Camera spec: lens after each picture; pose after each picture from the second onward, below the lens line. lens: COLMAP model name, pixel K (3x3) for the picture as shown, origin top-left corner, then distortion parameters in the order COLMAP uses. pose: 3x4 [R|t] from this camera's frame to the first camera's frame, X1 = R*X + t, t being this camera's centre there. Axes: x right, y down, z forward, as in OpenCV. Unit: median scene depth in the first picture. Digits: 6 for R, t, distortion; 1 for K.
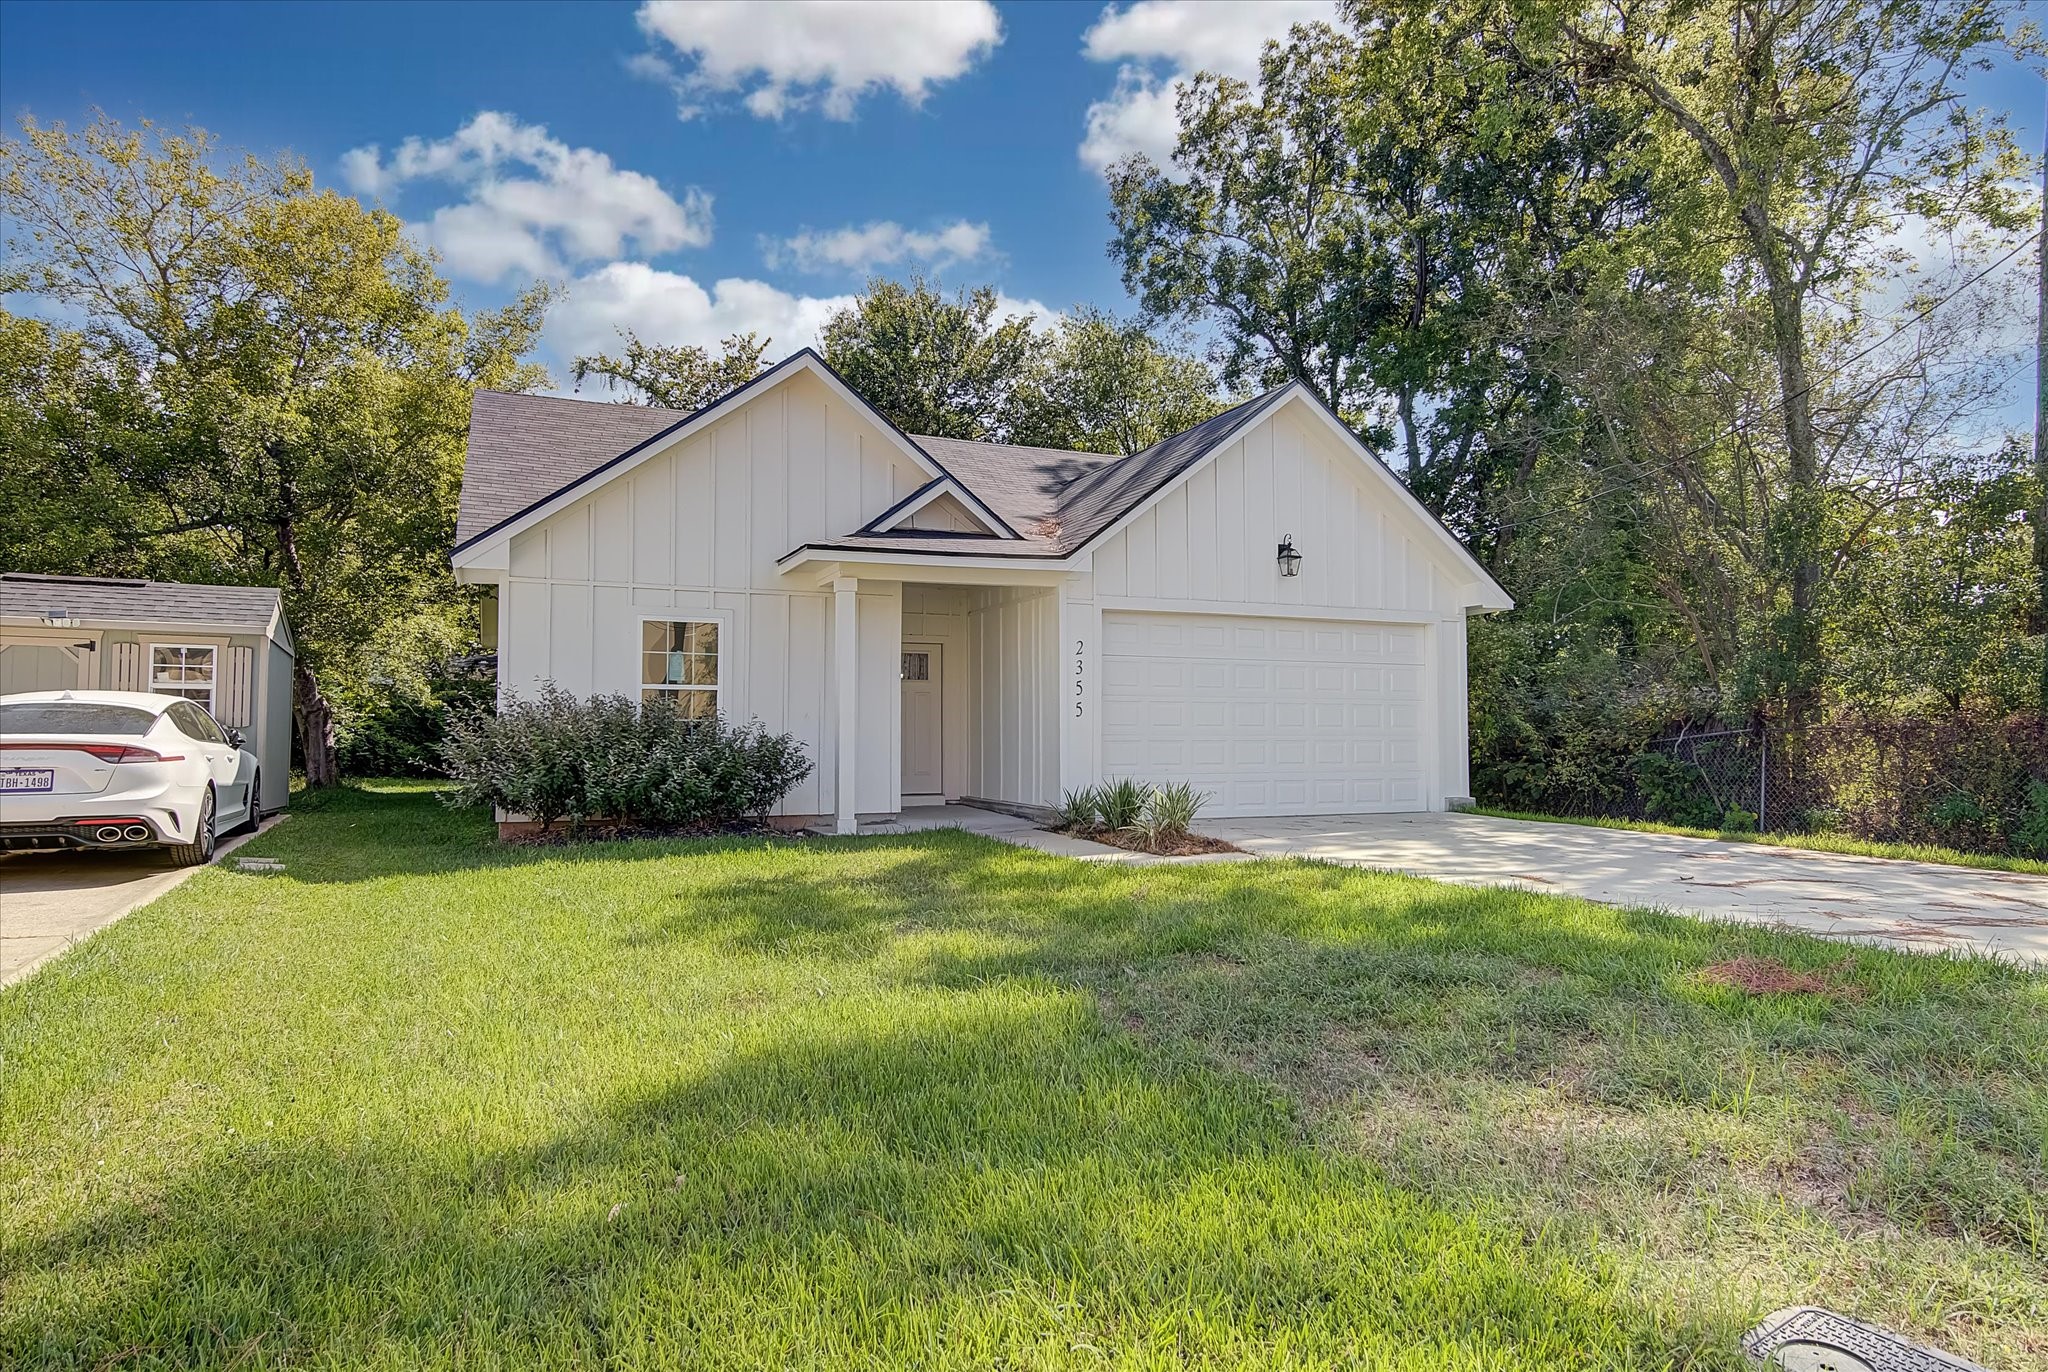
lens RADIAL K [[908.8, 0, 1014.7], [0, 908.8, 680.9], [0, 0, 1]] dist [0.012235, -0.000728]
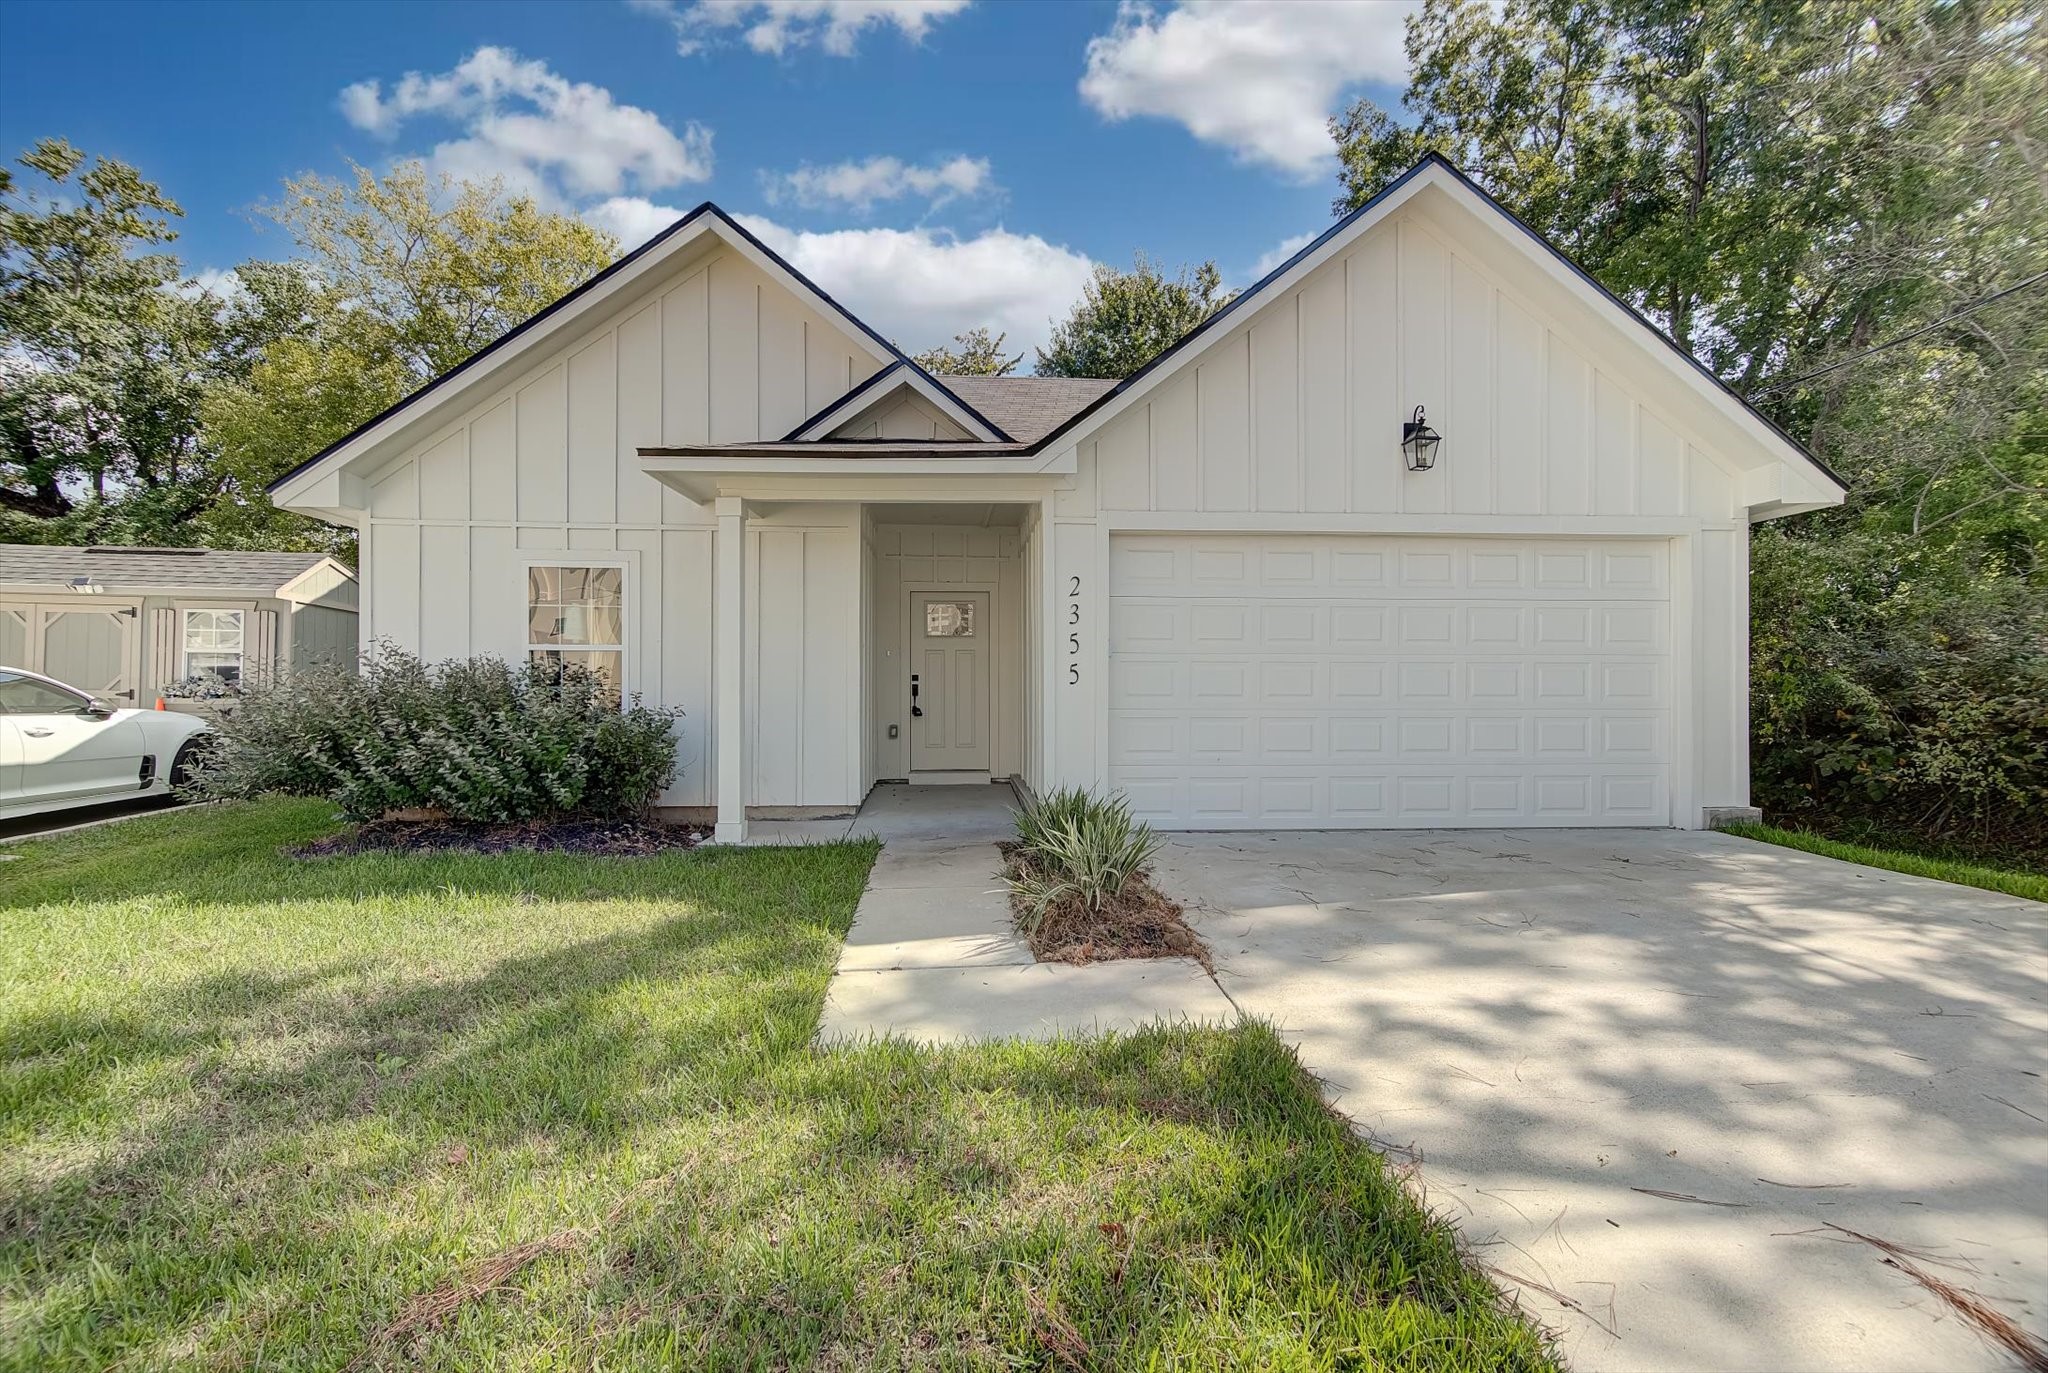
lens RADIAL K [[795.4, 0, 1023.9], [0, 795.4, 664.8], [0, 0, 1]] dist [0.017868, -0.000299]
pose [[0.961725, -0.003455, -0.273995, 0.174864], [0.013255, 0.999336, 0.033925, 0.002697], [0.273696, -0.036259, 0.961133, 0.340315]]
